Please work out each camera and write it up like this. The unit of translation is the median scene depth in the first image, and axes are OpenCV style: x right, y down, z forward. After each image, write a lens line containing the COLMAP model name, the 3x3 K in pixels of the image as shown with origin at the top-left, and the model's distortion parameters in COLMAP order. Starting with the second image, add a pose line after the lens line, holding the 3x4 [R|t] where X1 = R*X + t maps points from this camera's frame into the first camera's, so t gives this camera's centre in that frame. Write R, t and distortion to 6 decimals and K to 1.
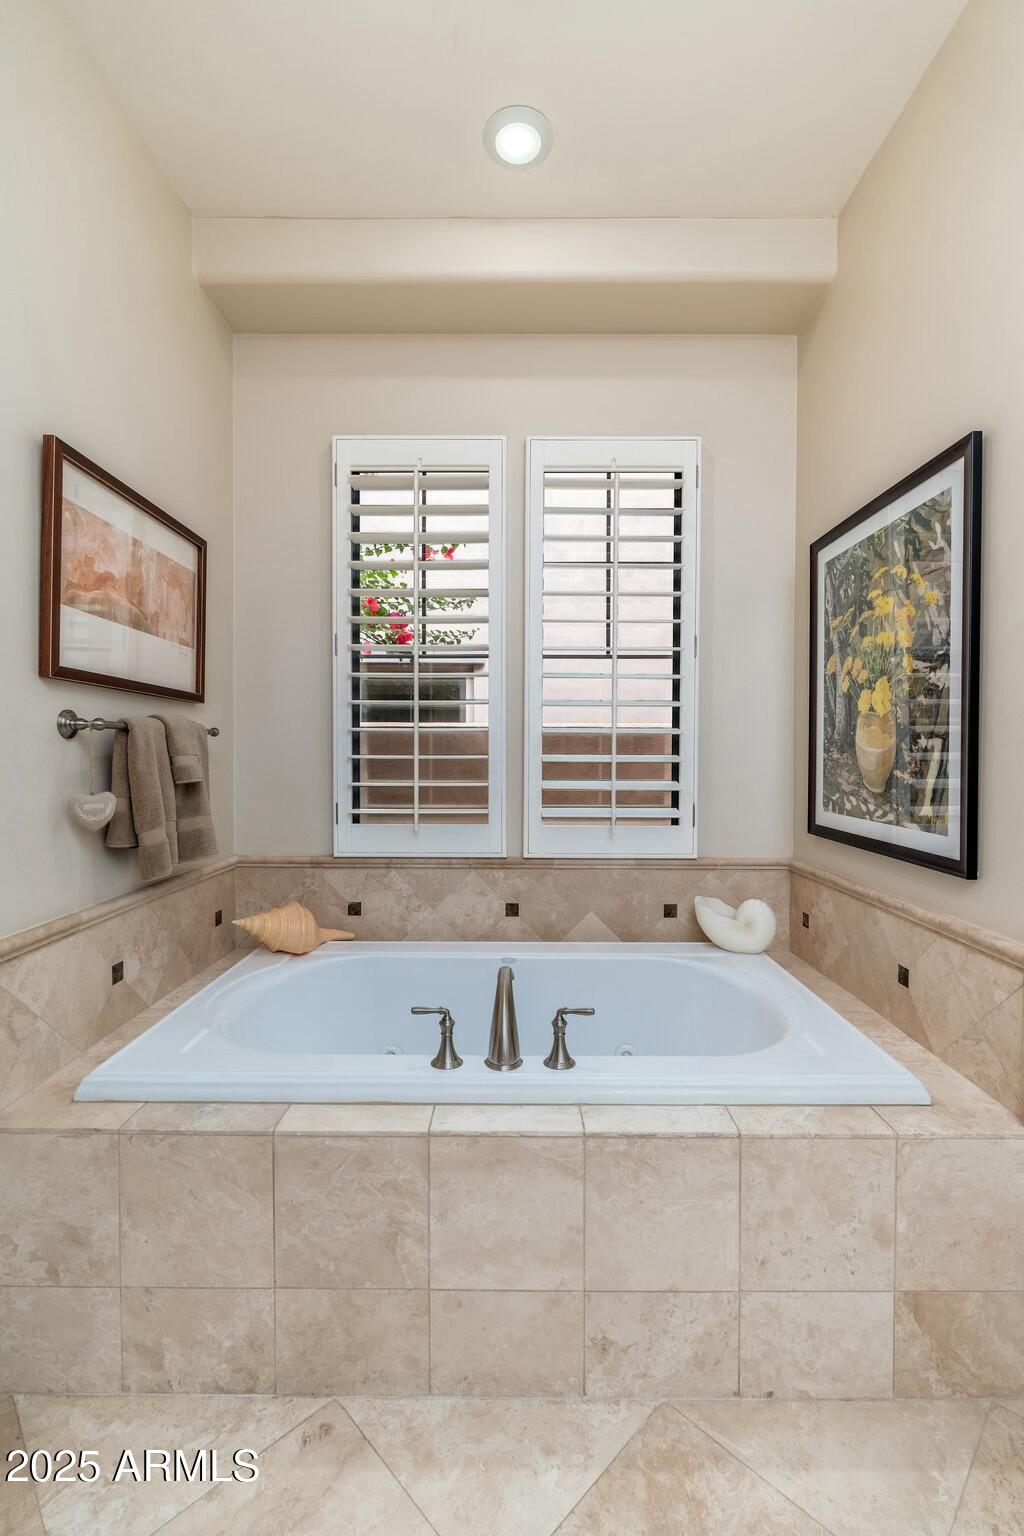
lens RADIAL K [[705.0, 0, 522.4], [0, 705.0, 769.2], [0, 0, 1]] dist [-0.026384, -0.000697]
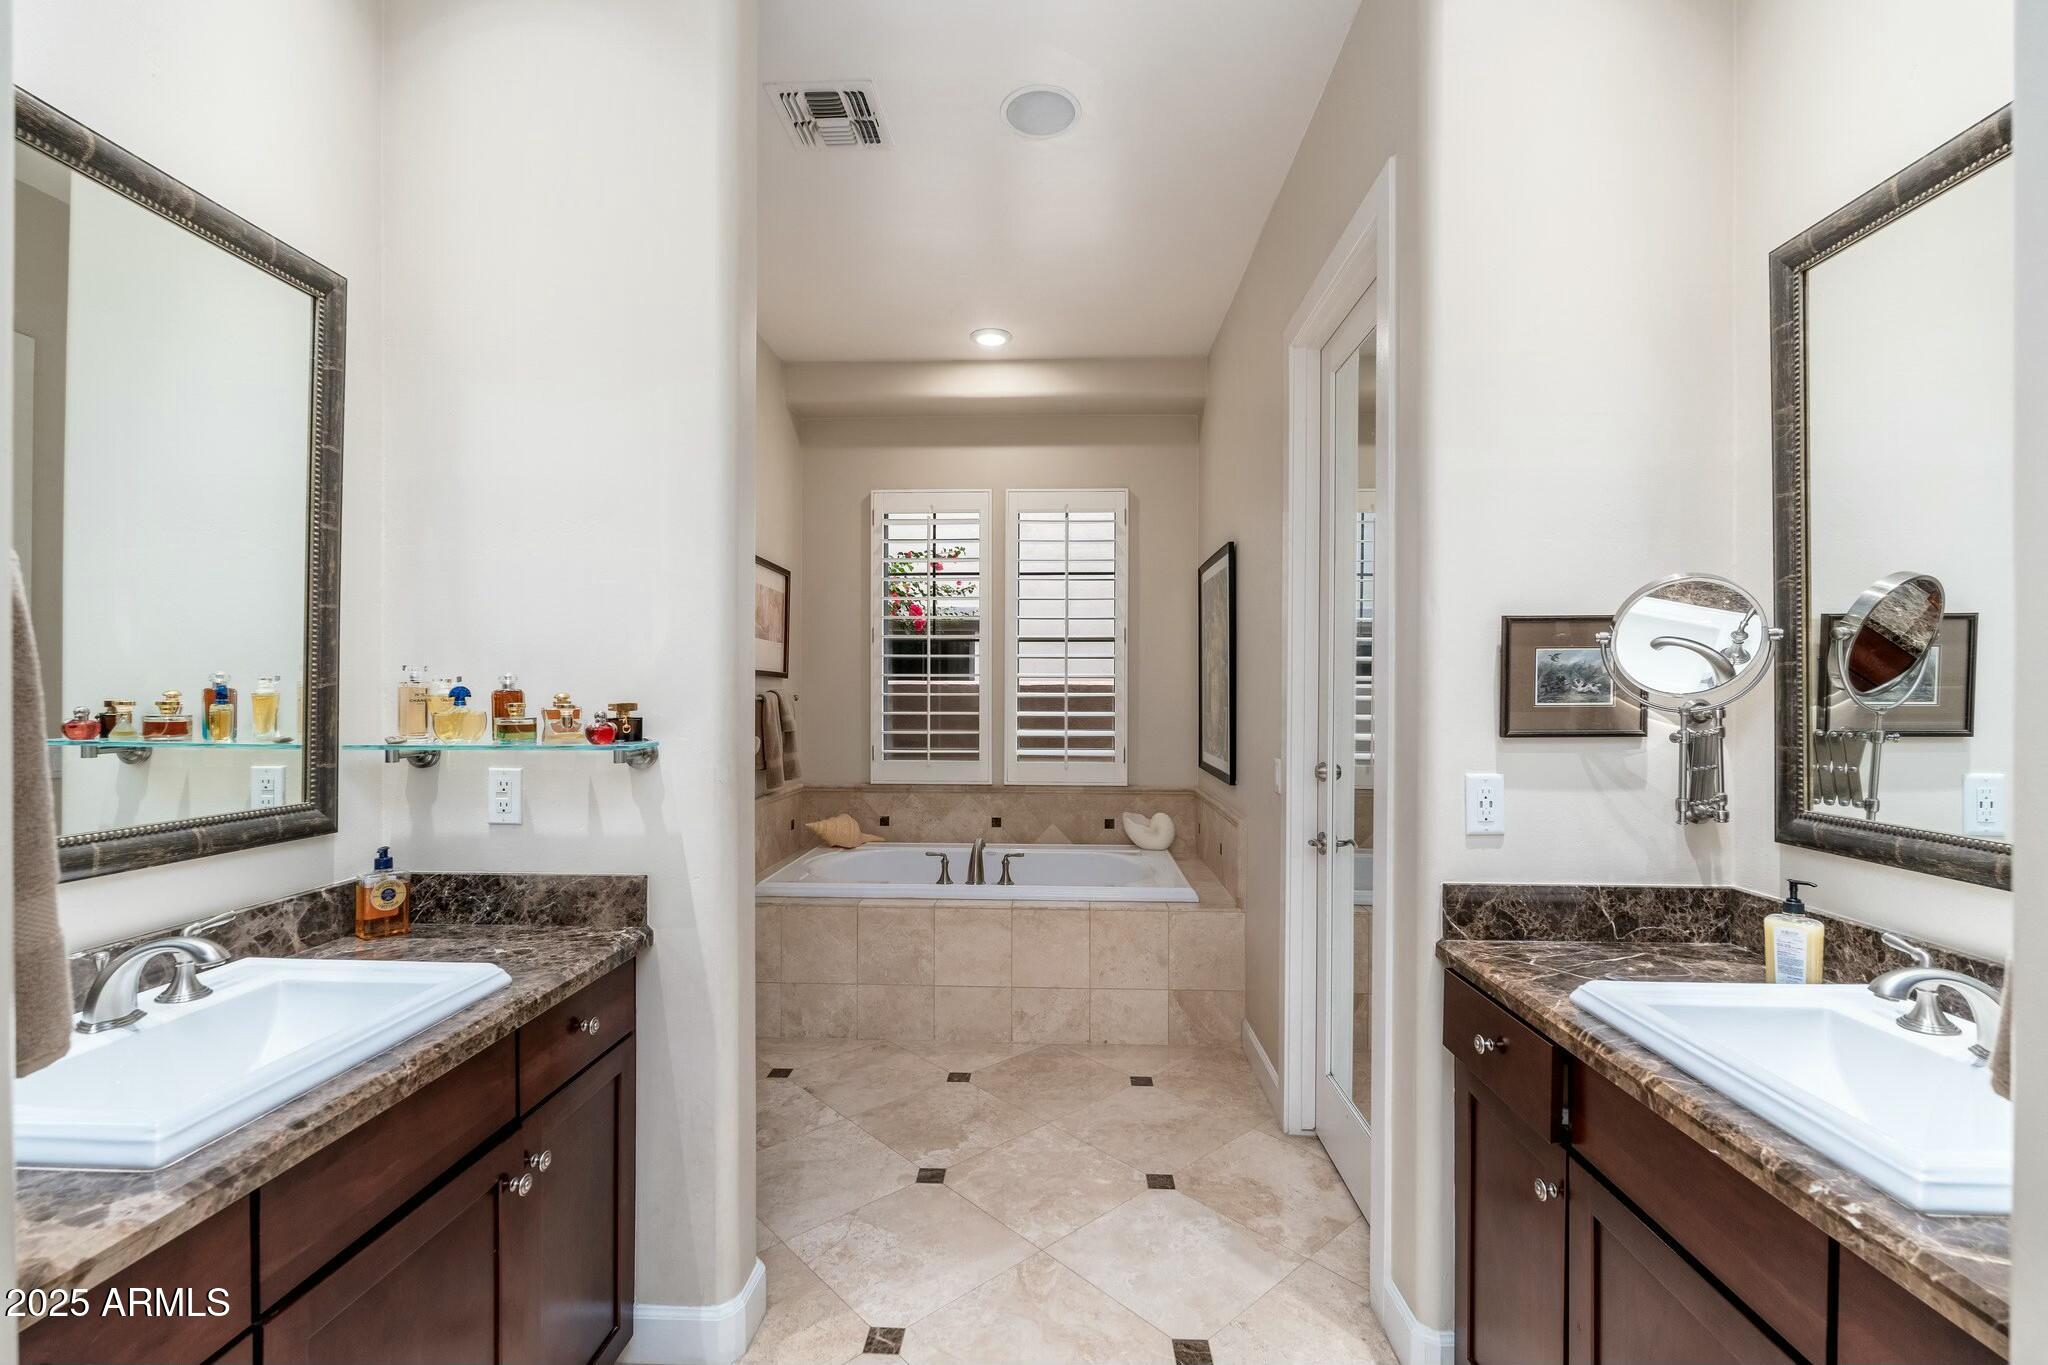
lens RADIAL K [[940.0, 0, 1018.3], [0, 940.0, 693.8], [0, 0, 1]] dist [-0.026384, -0.000697]
pose [[0.998548, -0.001168, -0.053856, 0.143287], [-0.000042, 0.999748, -0.022456, -0.015877], [0.053869, 0.022425, 0.998296, -0.959763]]
